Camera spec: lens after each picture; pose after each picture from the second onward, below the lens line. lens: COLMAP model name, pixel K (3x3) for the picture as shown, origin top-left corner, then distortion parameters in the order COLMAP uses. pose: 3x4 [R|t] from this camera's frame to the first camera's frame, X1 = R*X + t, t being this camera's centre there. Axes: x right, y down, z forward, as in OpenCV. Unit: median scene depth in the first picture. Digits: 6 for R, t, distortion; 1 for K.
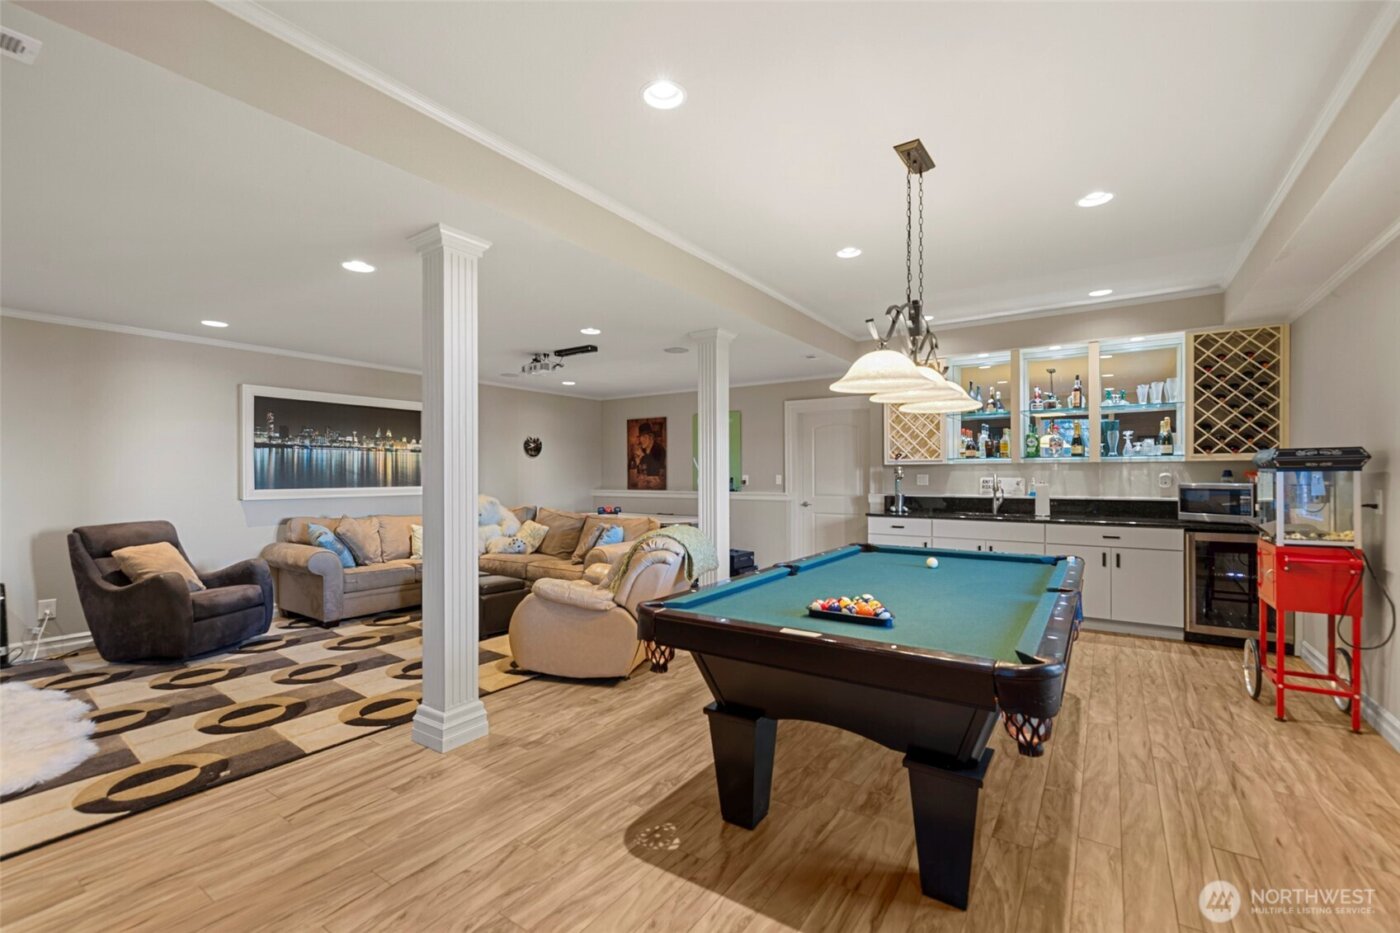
lens RADIAL K [[589.5, 0, 703.4], [0, 589.5, 472.4], [0, 0, 1]] dist [0.000476, -0.001068]
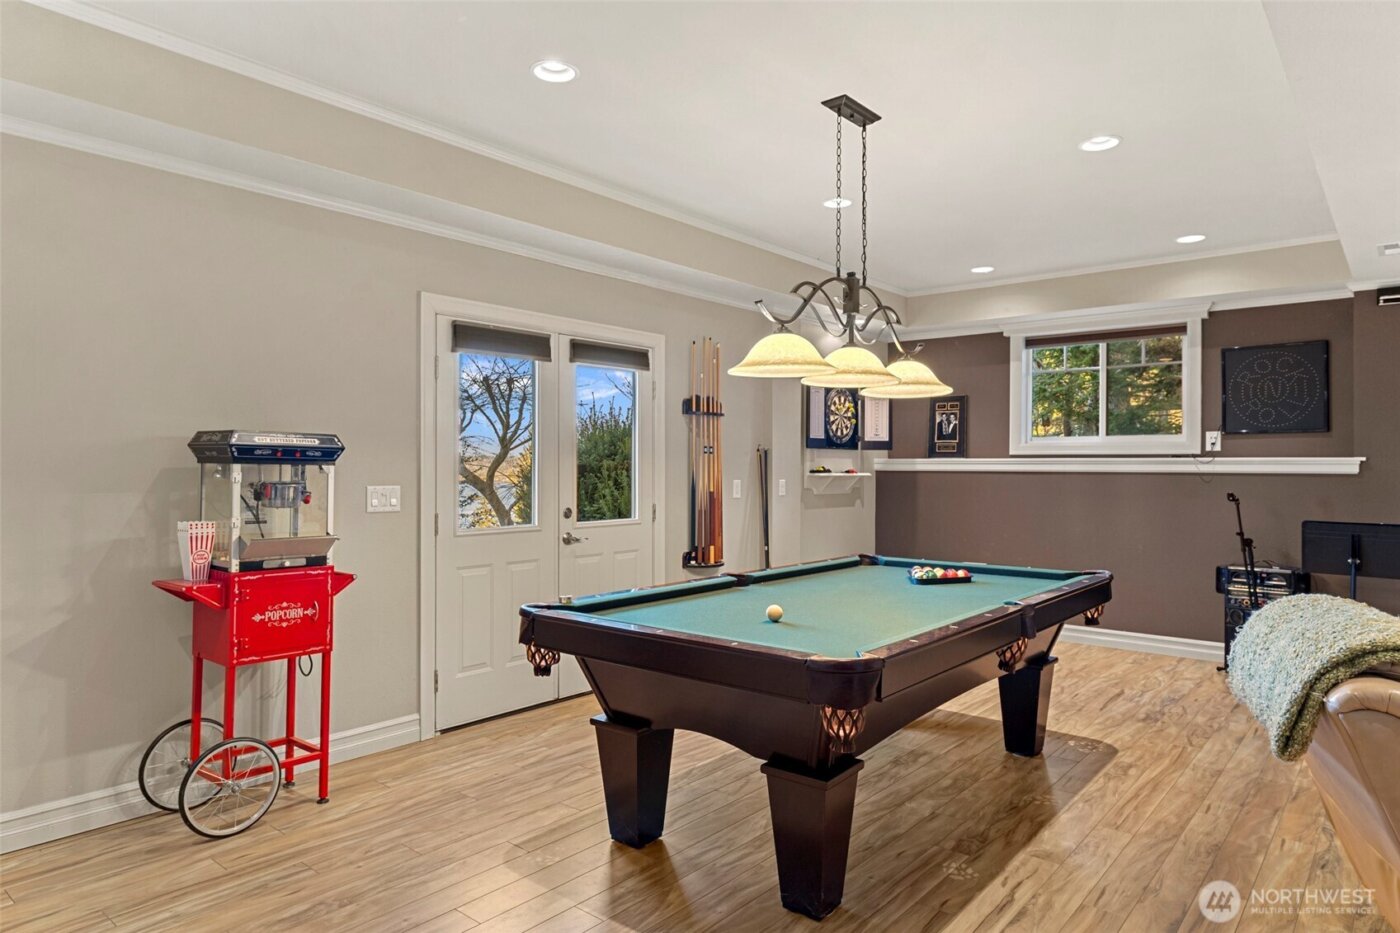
lens RADIAL K [[901.4, 0, 696.7], [0, 901.4, 465.0], [0, 0, 1]] dist [0.003739, -0.000365]
pose [[-0.995444, -0.001202, 0.095336, 0.467373], [-0.001894, 0.999972, -0.007170, 0.006473], [-0.095325, -0.007318, -0.995419, 2.406356]]
